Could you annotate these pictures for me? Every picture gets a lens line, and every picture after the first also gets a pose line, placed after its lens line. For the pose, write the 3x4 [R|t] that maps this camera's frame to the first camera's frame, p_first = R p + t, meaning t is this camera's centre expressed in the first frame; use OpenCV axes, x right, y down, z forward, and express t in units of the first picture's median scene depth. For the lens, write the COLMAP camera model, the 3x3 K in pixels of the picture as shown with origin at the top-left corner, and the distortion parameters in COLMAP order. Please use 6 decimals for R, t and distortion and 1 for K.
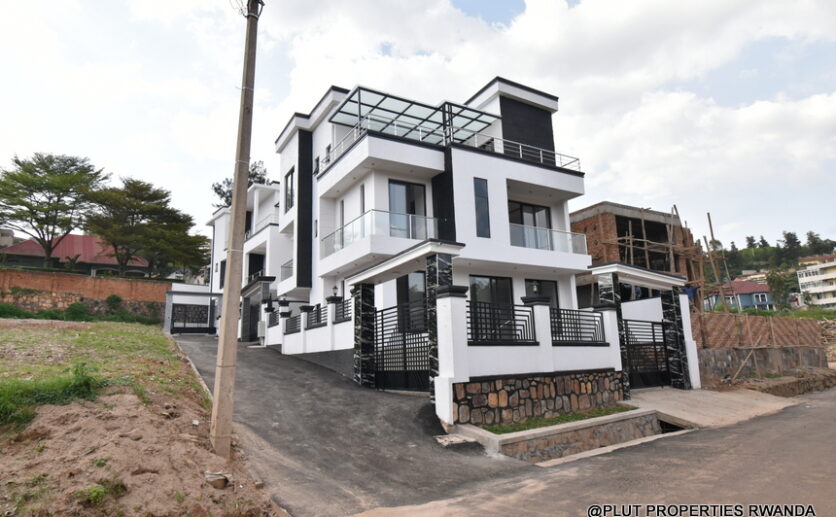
lens RADIAL K [[489.9, 0, 418.0], [0, 489.9, 258.5], [0, 0, 1]] dist [0.000523, 0.000859]
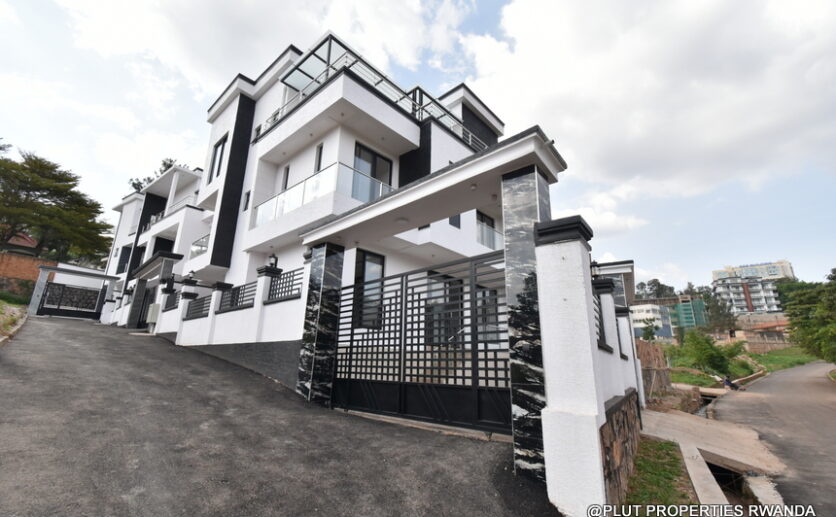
lens RADIAL K [[365.5, 0, 418.0], [0, 365.5, 258.5], [0, 0, 1]] dist [0.001223, -0.000454]
pose [[0.953505, 0.132955, 0.270463, -0.084425], [-0.112094, 0.989500, -0.091240, 0.068056], [-0.279754, 0.056681, 0.958397, 0.322848]]
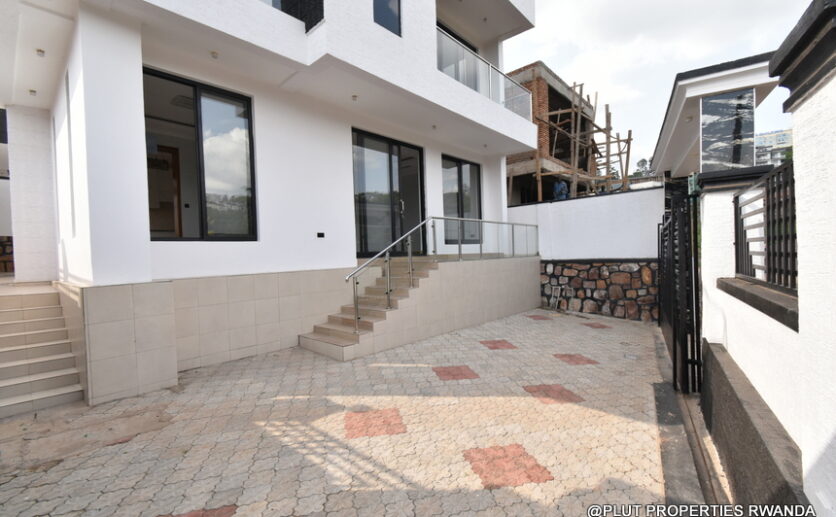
lens RADIAL K [[365.5, 0, 418.0], [0, 365.5, 258.5], [0, 0, 1]] dist [0.001223, -0.000454]
pose [[0.954122, -0.005204, 0.299373, 0.051246], [-0.057757, 0.977872, 0.201073, 0.076103], [-0.293795, -0.209139, 0.932709, 0.534461]]
